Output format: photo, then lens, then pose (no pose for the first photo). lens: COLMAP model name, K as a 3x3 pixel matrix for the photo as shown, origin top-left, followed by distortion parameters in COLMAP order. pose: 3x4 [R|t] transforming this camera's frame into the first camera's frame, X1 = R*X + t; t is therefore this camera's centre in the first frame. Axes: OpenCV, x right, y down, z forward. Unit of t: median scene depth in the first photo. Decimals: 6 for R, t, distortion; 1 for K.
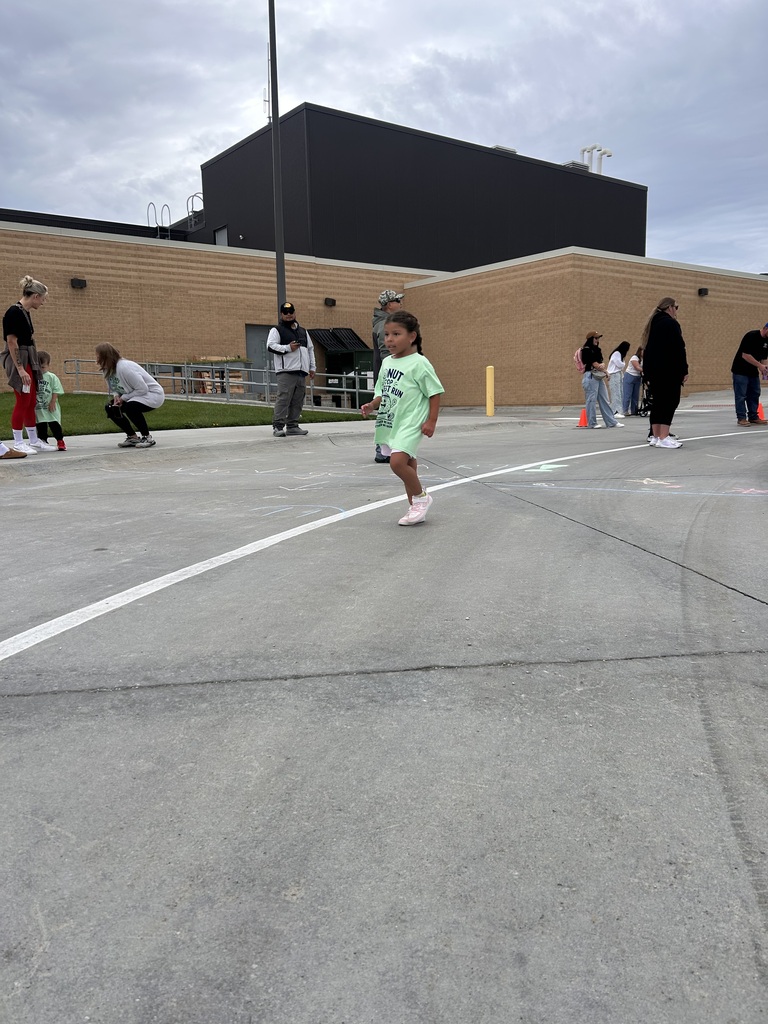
lens RADIAL K [[741.6, 0, 384.0], [0, 741.6, 512.0], [0, 0, 1]] dist [0.032967, -0.042522]
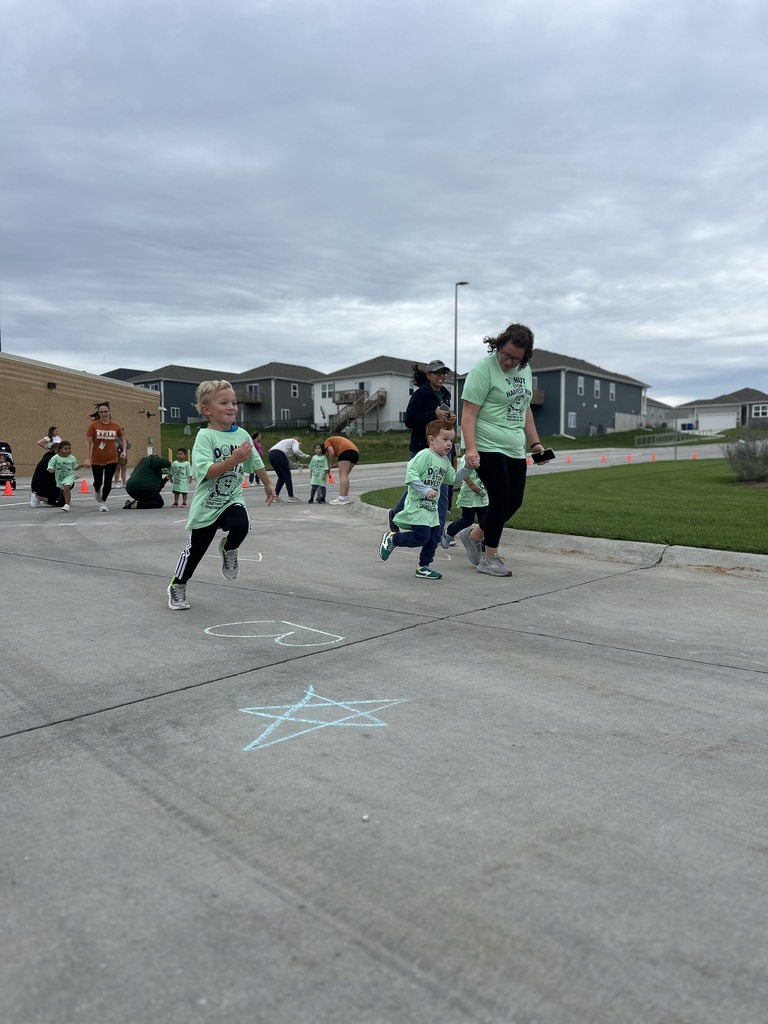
lens RADIAL K [[764.7, 0, 390.4], [0, 764.7, 531.8], [0, 0, 1]] dist [0.059584, -0.070041]
pose [[0.723666, -0.029763, 0.689508, -0.027371], [0.086088, 0.995160, -0.047396, 0.034362], [-0.684760, 0.093657, 0.722726, -0.214263]]
